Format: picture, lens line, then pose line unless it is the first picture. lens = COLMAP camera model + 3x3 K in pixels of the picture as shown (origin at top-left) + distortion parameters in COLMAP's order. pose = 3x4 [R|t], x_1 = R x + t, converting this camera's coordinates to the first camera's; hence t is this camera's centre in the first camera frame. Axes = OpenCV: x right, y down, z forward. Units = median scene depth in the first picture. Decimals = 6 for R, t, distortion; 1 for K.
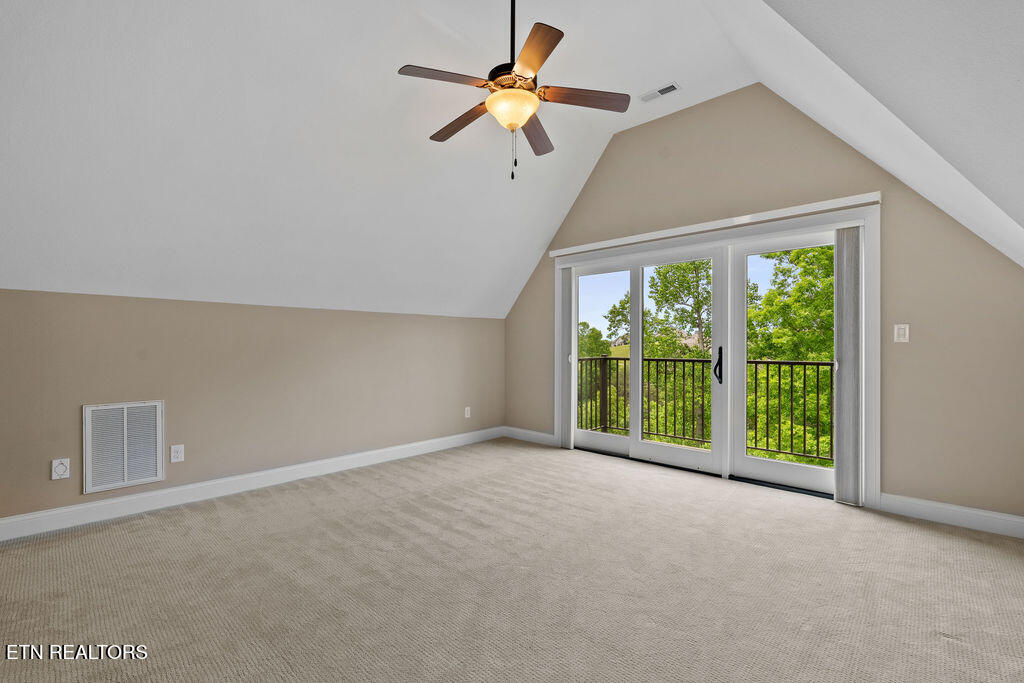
lens RADIAL K [[447.5, 0, 509.3], [0, 447.5, 339.7], [0, 0, 1]] dist [0.004360, 0.000417]
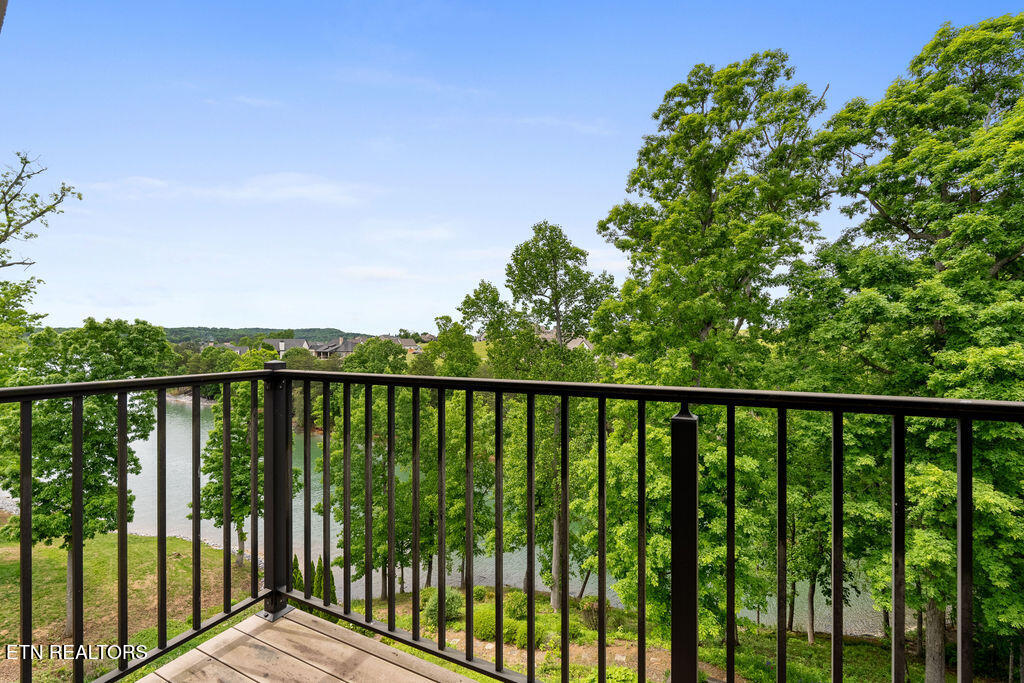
lens RADIAL K [[447.5, 0, 516.6], [0, 447.5, 337.3], [0, 0, 1]] dist [0.004360, 0.000417]
pose [[0.953138, -0.003826, 0.302511, 0.061738], [0.002081, 0.999979, 0.006089, 0.000977], [-0.302528, -0.005174, 0.953127, 0.138765]]
